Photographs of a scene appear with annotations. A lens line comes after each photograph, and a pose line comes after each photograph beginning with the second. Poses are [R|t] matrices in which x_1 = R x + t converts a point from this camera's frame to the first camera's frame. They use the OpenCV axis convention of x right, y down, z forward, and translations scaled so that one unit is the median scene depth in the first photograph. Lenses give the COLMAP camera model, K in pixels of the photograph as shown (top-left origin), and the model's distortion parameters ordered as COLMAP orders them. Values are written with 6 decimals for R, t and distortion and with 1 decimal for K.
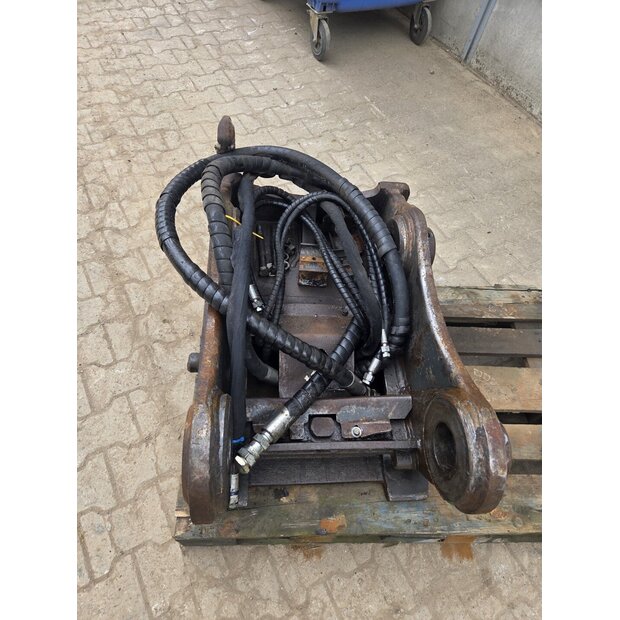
lens RADIAL K [[426.2, 0, 300.1], [0, 426.2, 306.4], [0, 0, 1]] dist [0.039480, -0.033166]
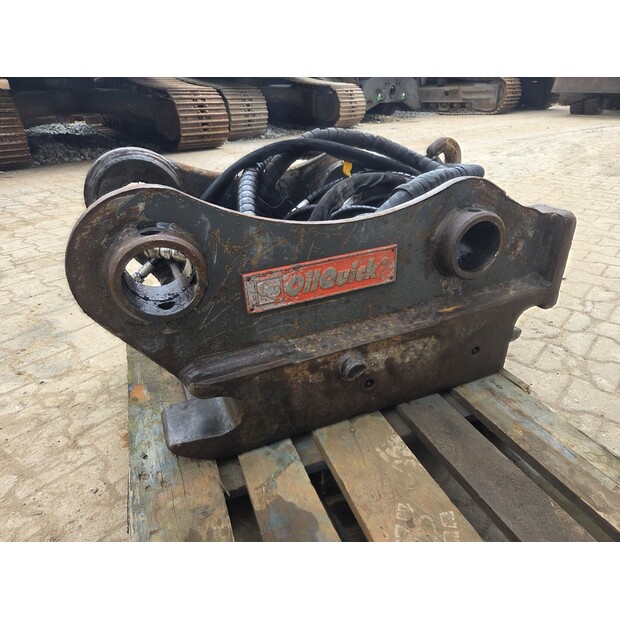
lens RADIAL K [[426.2, 0, 311.5], [0, 426.2, 298.1], [0, 0, 1]] dist [0.039480, -0.033166]
pose [[0.334808, 0.306820, -0.890935, 0.882181], [-0.736320, 0.675189, -0.044184, 0.151975], [0.587993, 0.670806, 0.451977, 0.659748]]
